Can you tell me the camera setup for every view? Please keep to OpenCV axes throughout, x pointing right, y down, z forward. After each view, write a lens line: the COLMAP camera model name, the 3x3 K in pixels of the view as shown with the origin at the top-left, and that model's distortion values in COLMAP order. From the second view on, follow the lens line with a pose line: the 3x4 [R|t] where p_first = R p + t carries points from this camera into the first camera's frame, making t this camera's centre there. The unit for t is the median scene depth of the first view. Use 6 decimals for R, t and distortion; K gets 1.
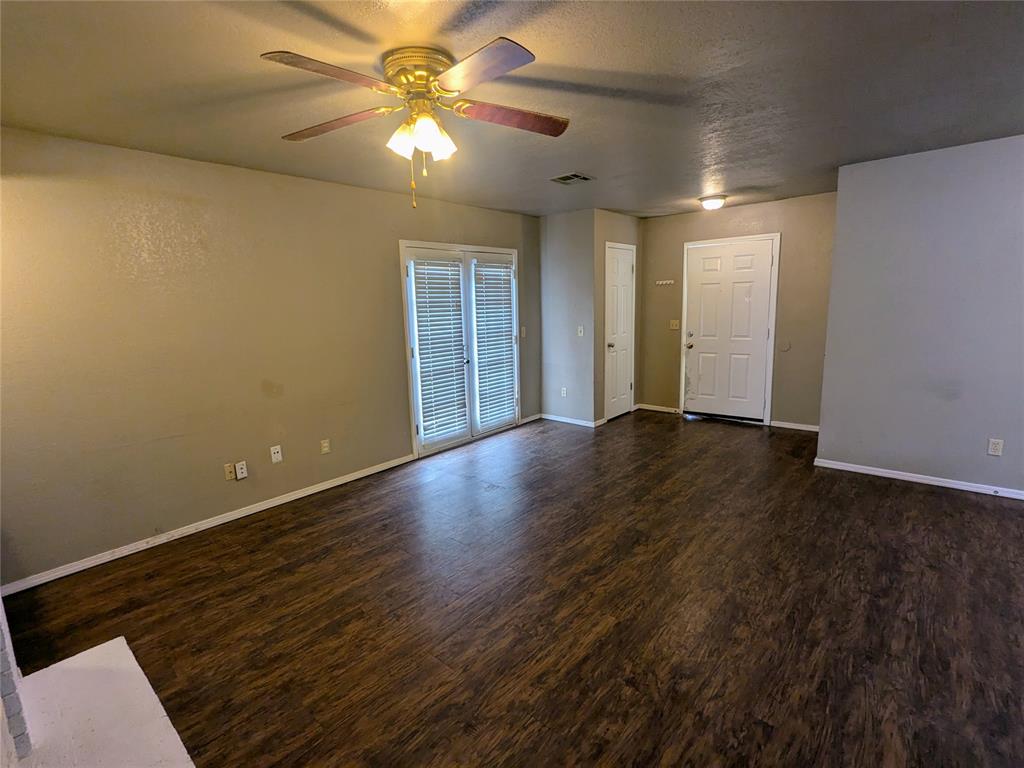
lens RADIAL K [[484.1, 0, 512.2], [0, 484.1, 381.4], [0, 0, 1]] dist [-0.002150, 0.000875]
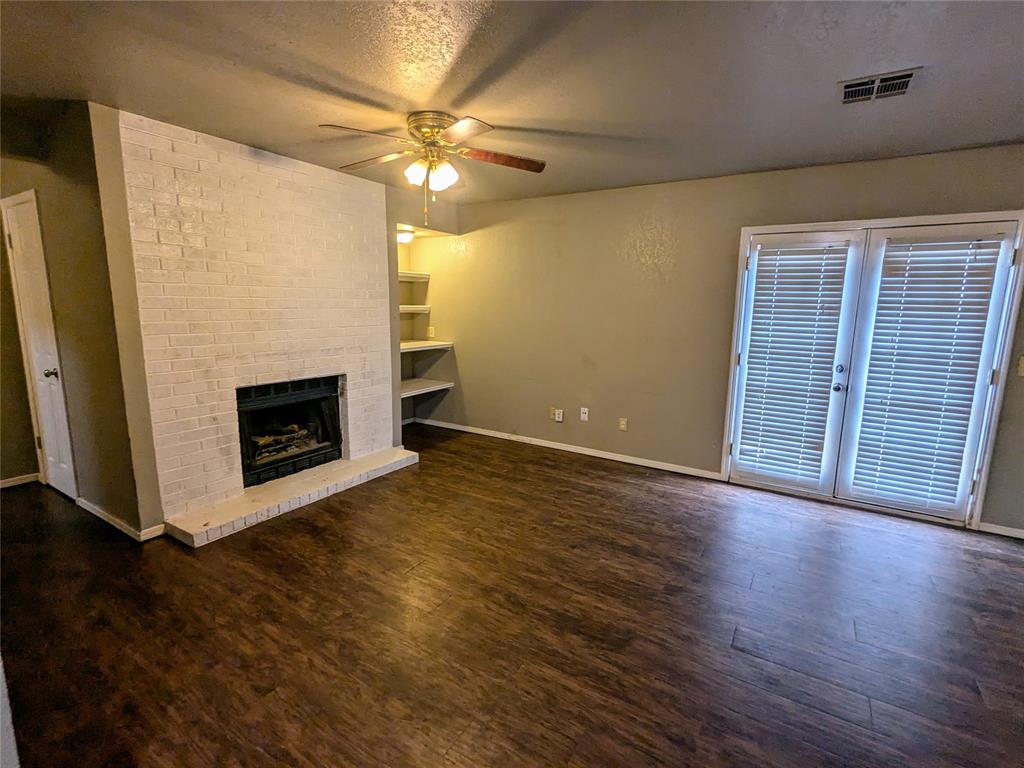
lens RADIAL K [[484.1, 0, 510.9], [0, 484.1, 381.2], [0, 0, 1]] dist [-0.002150, 0.000875]
pose [[0.153717, 0.192810, -0.969121, 0.847674], [-0.187281, 0.968685, 0.163018, -0.127471], [0.970205, 0.156439, 0.185013, 0.682477]]
